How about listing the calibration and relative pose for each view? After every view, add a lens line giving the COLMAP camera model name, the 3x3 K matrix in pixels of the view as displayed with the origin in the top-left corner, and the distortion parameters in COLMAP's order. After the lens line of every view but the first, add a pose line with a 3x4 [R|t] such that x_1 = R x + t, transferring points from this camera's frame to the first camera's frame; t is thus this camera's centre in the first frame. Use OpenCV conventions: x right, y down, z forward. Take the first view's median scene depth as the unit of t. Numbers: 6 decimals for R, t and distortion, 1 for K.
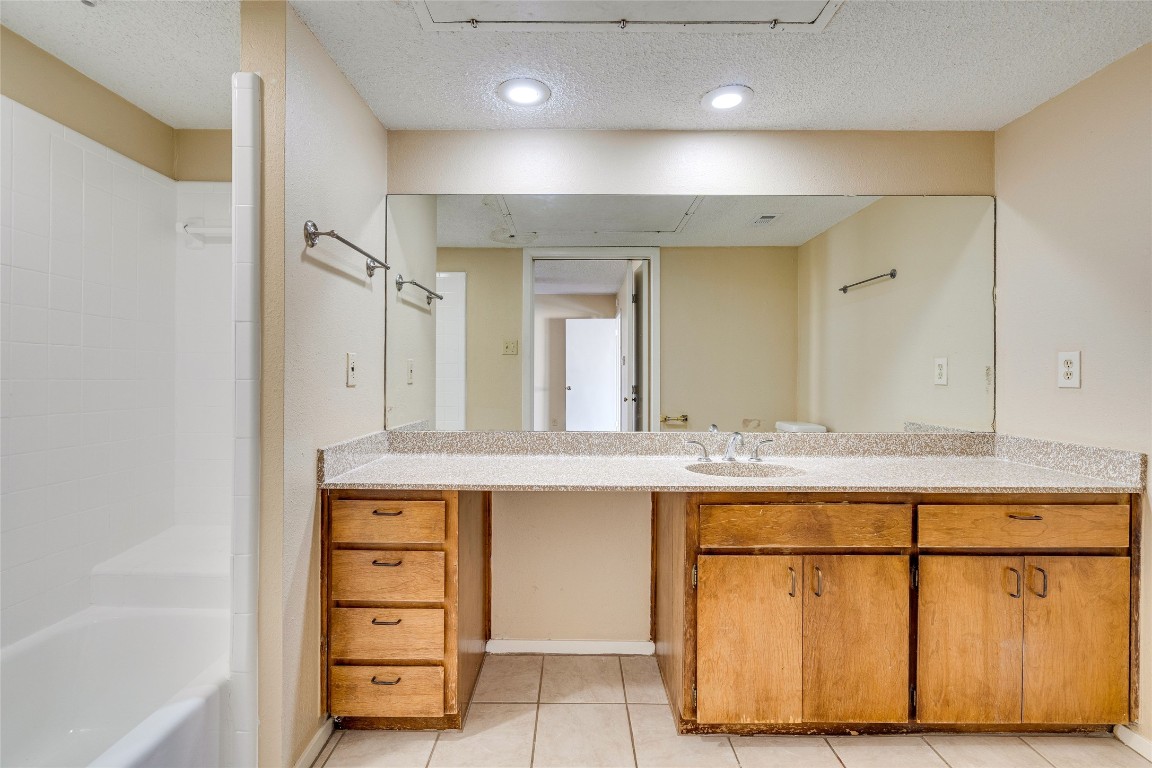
lens RADIAL K [[529.2, 0, 577.2], [0, 529.2, 377.8], [0, 0, 1]] dist [-0.005031, 0.001007]
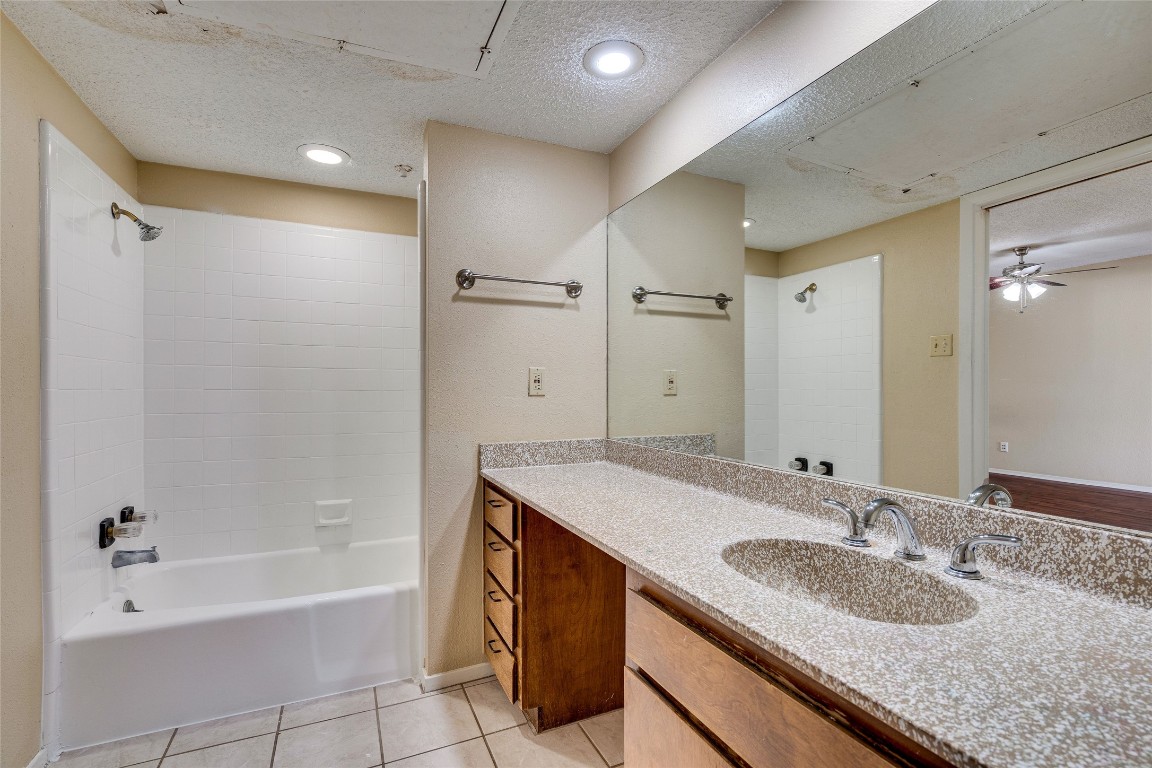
lens RADIAL K [[529.2, 0, 584.6], [0, 529.2, 393.2], [0, 0, 1]] dist [-0.005031, 0.001007]
pose [[0.424478, 0.002975, -0.905433, 0.586041], [0.002548, 0.999987, 0.004479, 0.003685], [0.905435, -0.004208, 0.424465, 0.515426]]
